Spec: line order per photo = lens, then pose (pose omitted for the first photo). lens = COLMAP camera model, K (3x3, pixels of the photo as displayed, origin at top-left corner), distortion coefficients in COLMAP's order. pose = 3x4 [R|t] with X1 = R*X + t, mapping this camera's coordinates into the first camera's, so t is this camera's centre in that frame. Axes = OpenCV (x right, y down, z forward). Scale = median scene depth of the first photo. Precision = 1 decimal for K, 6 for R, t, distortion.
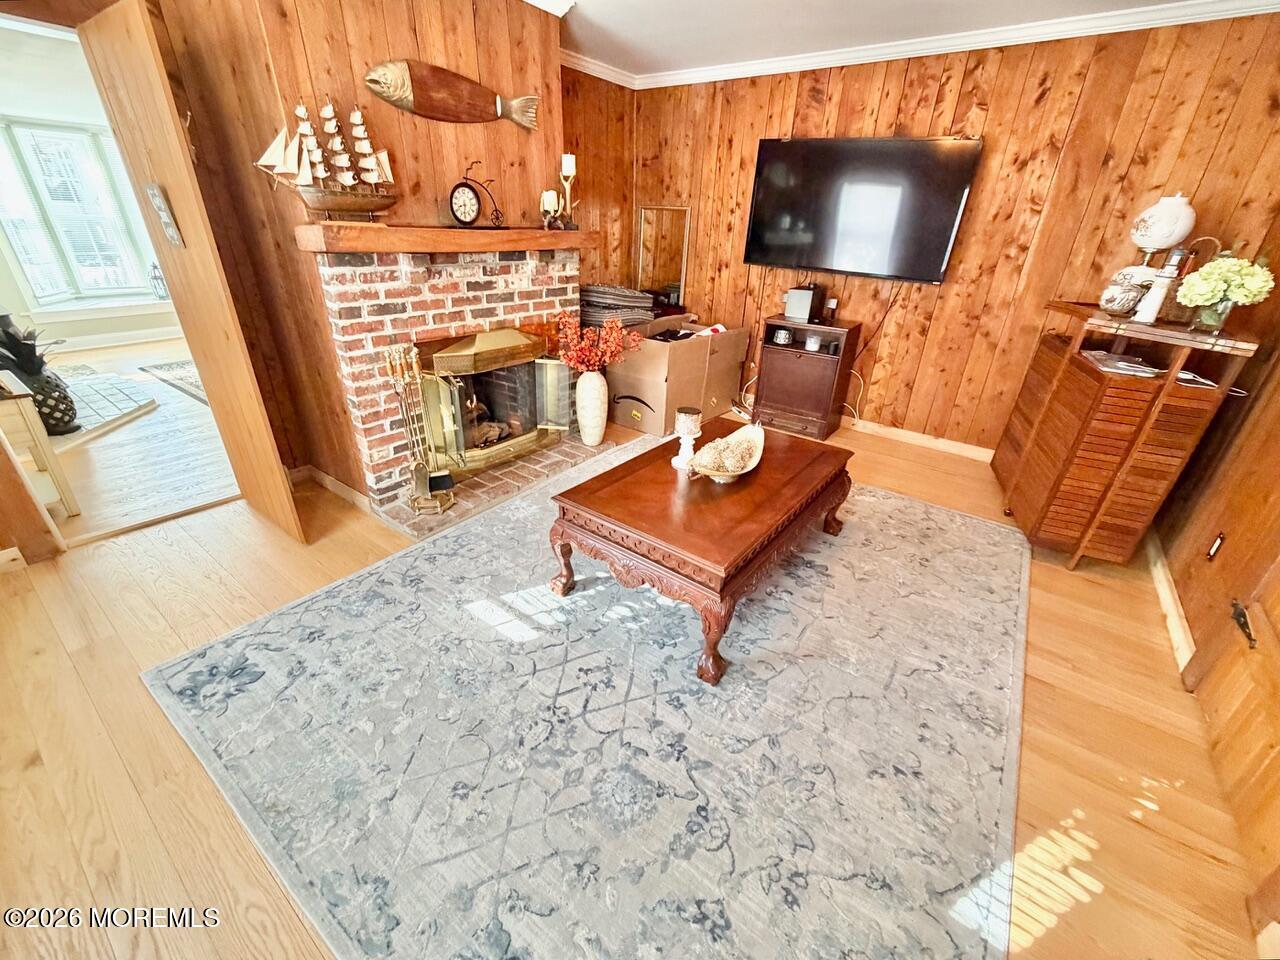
lens RADIAL K [[522.4, 0, 643.8], [0, 522.4, 477.2], [0, 0, 1]] dist [-0.000229, -0.000405]
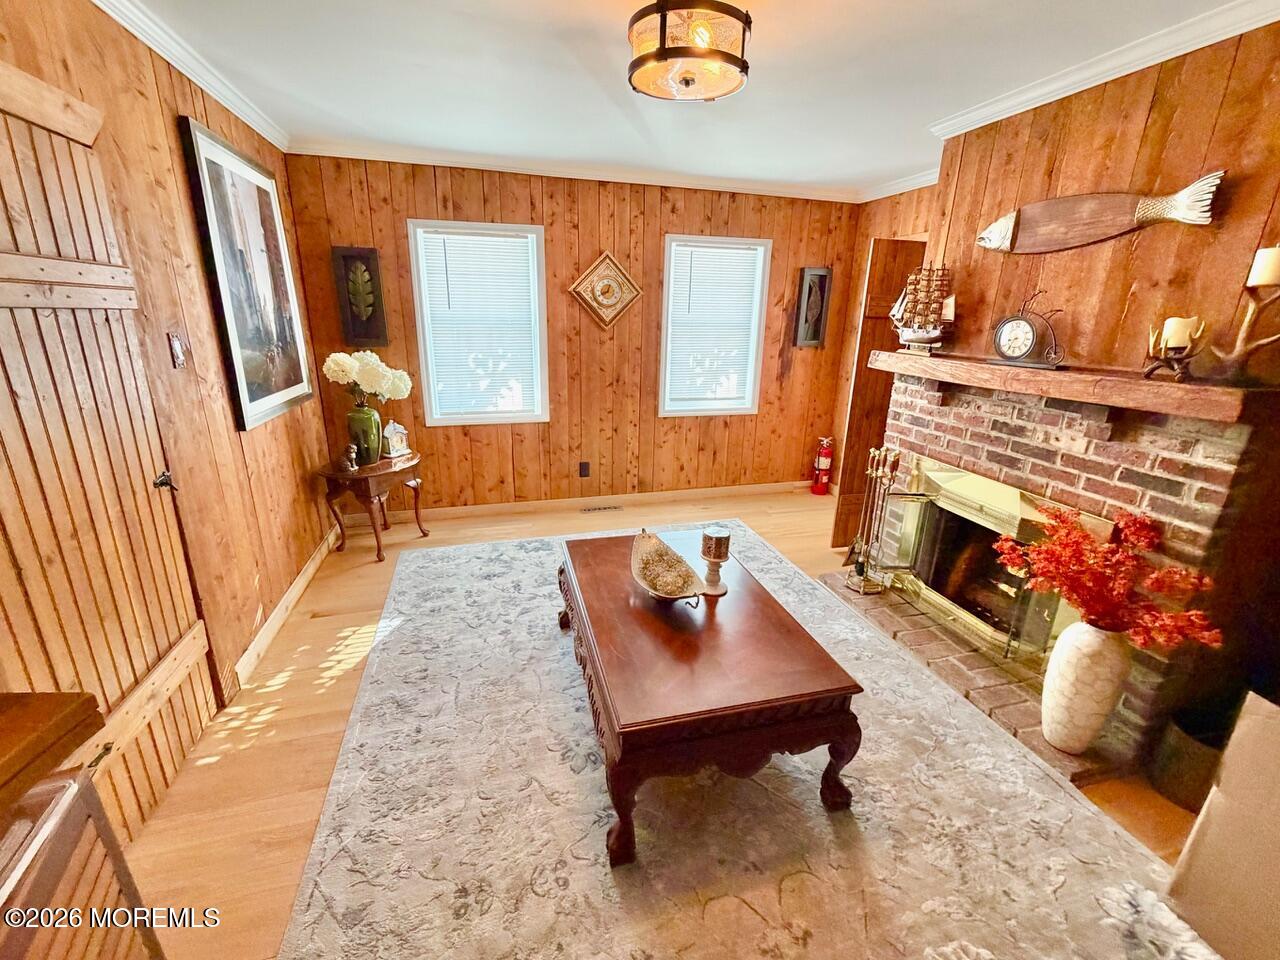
lens RADIAL K [[522.4, 0, 643.8], [0, 522.4, 477.2], [0, 0, 1]] dist [-0.000229, -0.000405]
pose [[-0.607571, 0.177947, -0.774075, 0.679542], [-0.397453, 0.775670, 0.490274, -0.473585], [0.687669, 0.605534, -0.400549, 0.962359]]
